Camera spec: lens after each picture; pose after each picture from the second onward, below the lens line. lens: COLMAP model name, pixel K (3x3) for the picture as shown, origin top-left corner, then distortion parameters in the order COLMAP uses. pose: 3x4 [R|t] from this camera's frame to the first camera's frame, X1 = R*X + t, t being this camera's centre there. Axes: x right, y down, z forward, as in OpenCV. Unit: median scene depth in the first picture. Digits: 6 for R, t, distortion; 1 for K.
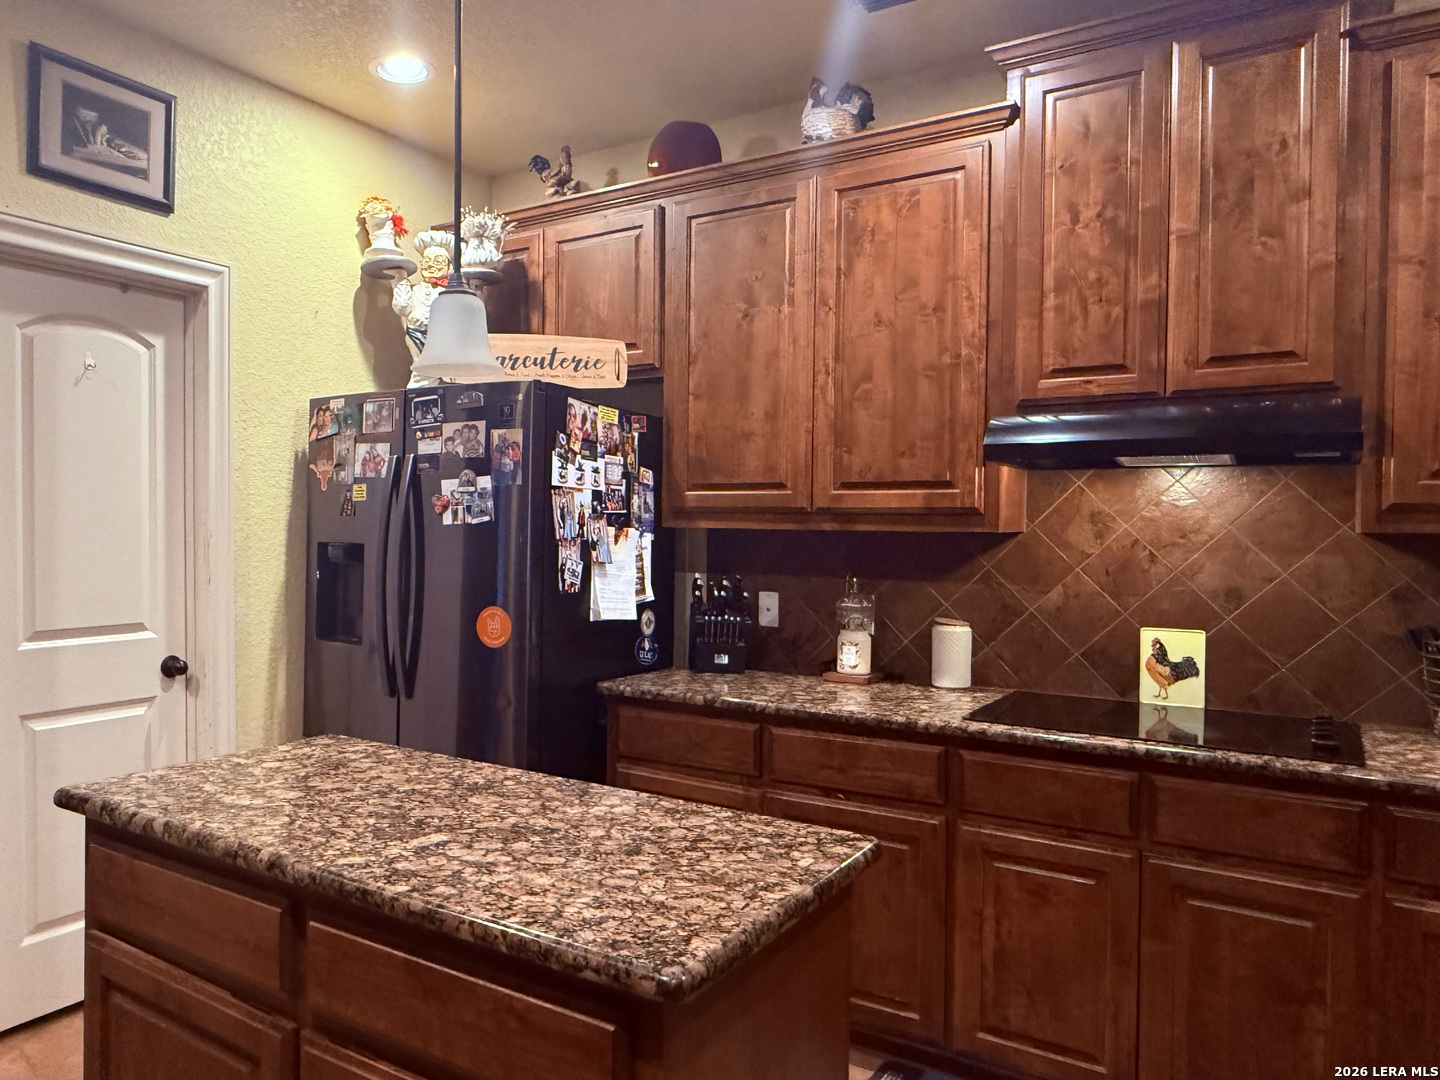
lens RADIAL K [[1021.8, 0, 603.5], [0, 1021.8, 540.5], [0, 0, 1]] dist [-0.003686, 0.002029]
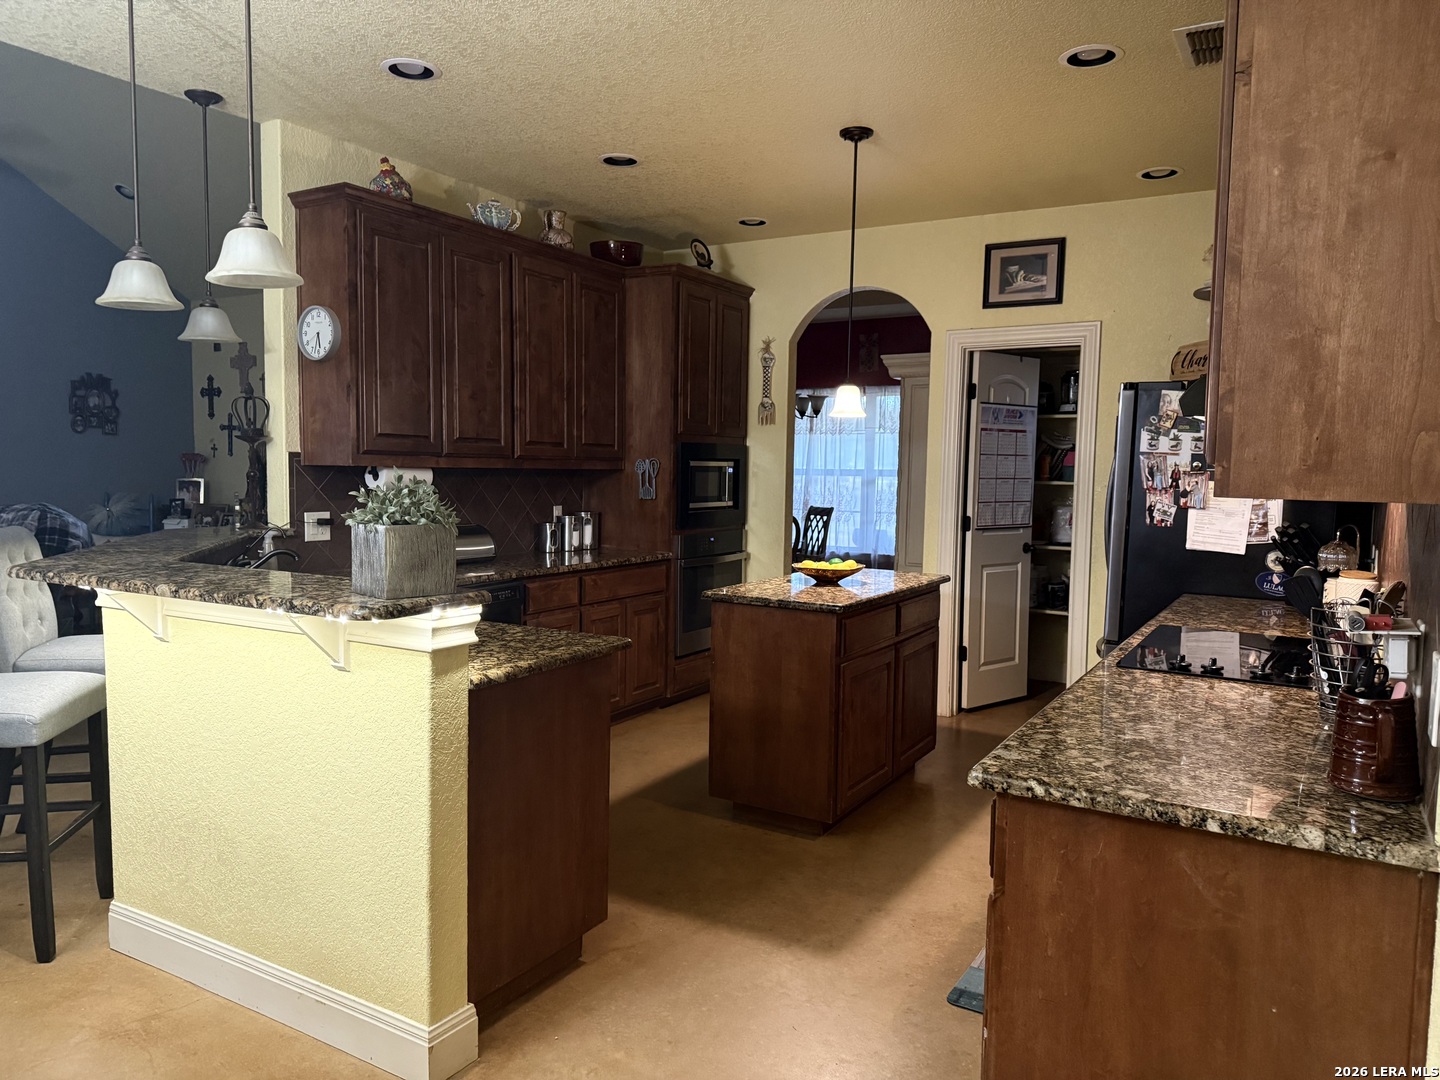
lens RADIAL K [[1012.6, 0, 715.3], [0, 1012.6, 540.0], [0, 0, 1]] dist [0.065123, -0.079849]
pose [[0.075651, 0.067095, -0.994875, 1.367872], [-0.029175, 0.997455, 0.065050, -0.004802], [0.996707, 0.024105, 0.077416, 0.268570]]
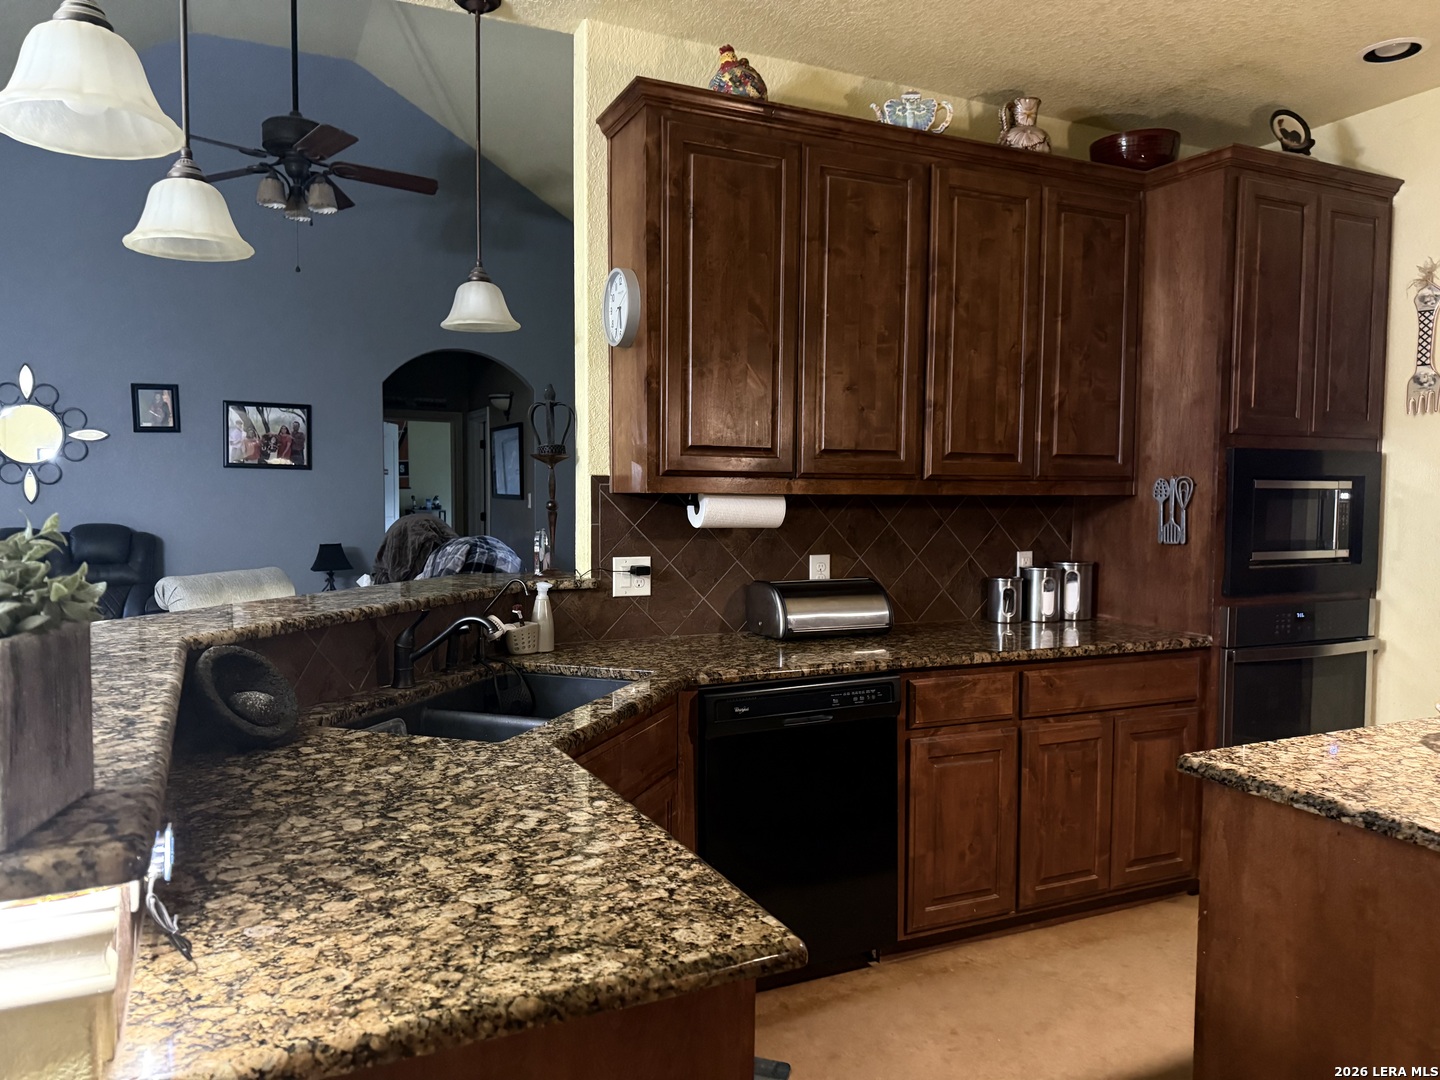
lens RADIAL K [[1012.6, 0, 713.5], [0, 1012.6, 542.7], [0, 0, 1]] dist [0.065123, -0.079849]
pose [[-0.497503, 0.034050, -0.866794, 0.709346], [-0.022284, 0.998398, 0.052010, -0.004192], [0.867176, 0.045191, -0.495947, 0.415662]]
